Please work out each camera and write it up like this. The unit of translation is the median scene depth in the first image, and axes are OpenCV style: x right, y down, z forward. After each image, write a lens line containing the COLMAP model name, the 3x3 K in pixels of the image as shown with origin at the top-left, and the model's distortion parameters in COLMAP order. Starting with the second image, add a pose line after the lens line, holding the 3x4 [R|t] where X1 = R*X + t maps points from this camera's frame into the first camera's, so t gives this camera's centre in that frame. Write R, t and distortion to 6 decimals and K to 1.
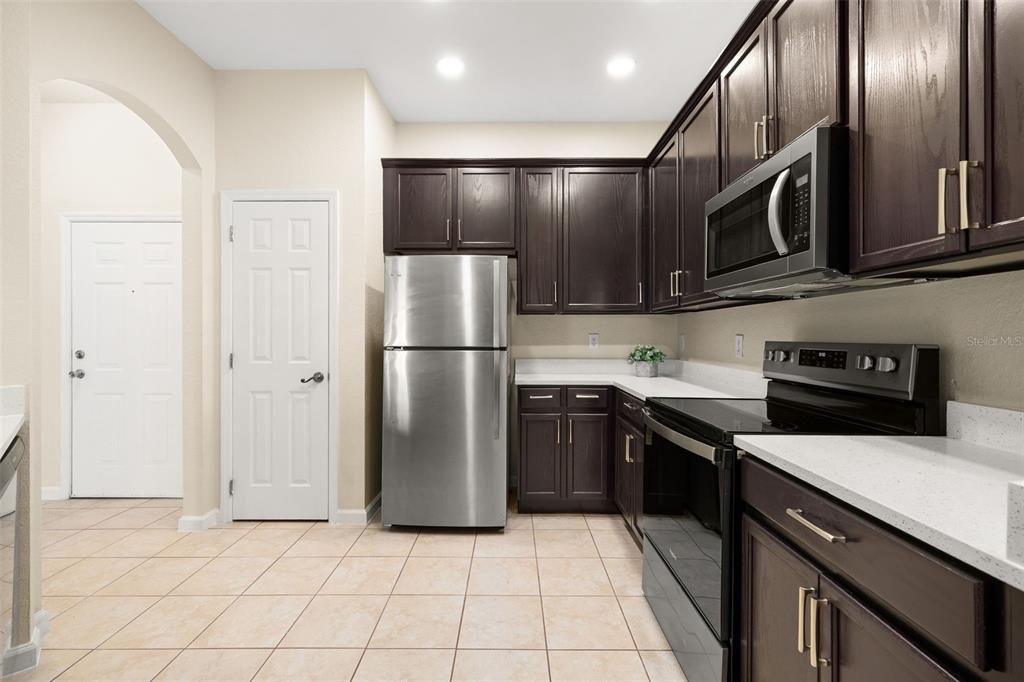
lens RADIAL K [[443.5, 0, 512.0], [0, 443.5, 341.0], [0, 0, 1]] dist [0.002297, 0.000830]
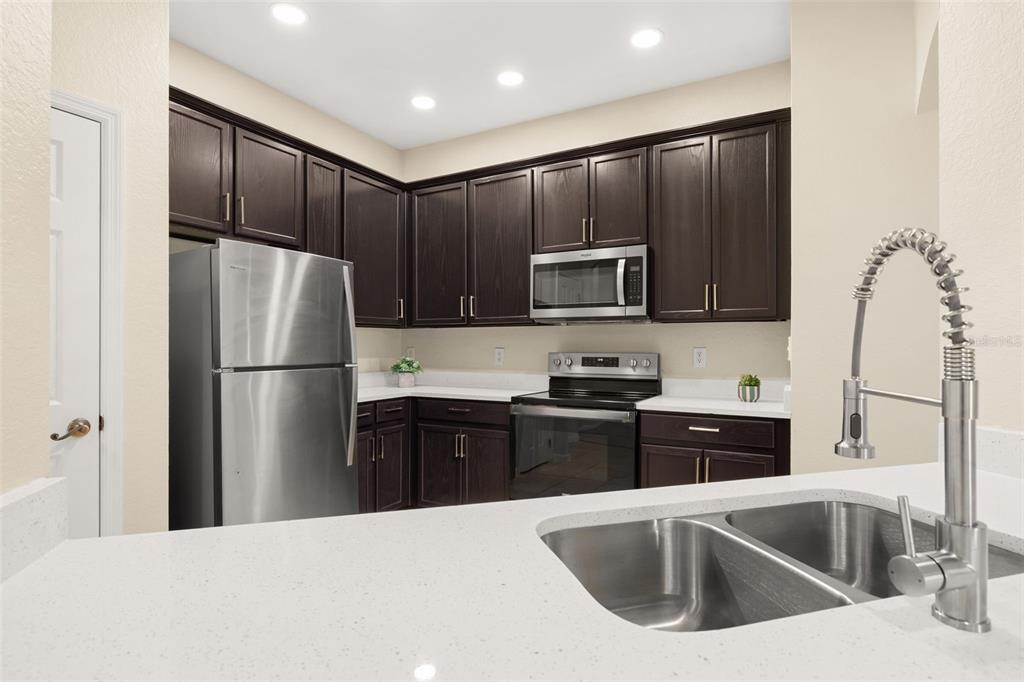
lens RADIAL K [[524.4, 0, 511.1], [0, 524.4, 352.8], [0, 0, 1]] dist [0.026263, -0.000071]
pose [[0.473968, -0.015102, 0.880412, -0.874292], [0.012390, 0.999868, 0.010481, -0.015072], [-0.880455, 0.005940, 0.474093, 0.216947]]
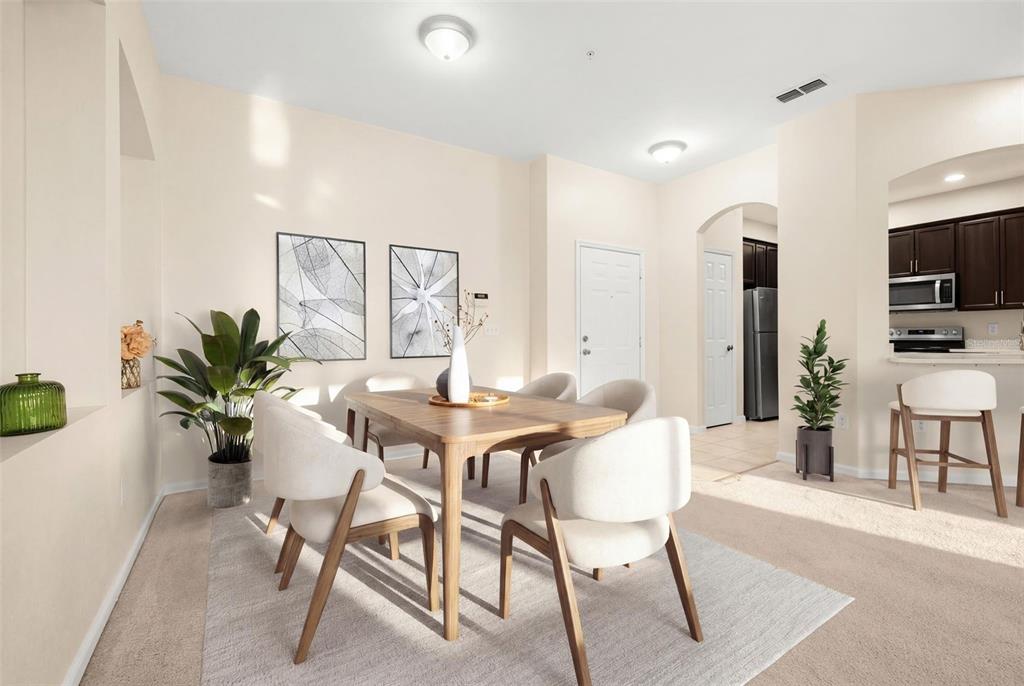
lens RADIAL K [[443.5, 0, 512.0], [0, 443.5, 343.0], [0, 0, 1]] dist [0.002297, 0.000830]
pose [[0.836474, -0.009527, 0.547924, -2.552738], [0.013100, 0.999911, -0.002612, 0.059676], [-0.547850, 0.009363, 0.836524, -0.091016]]
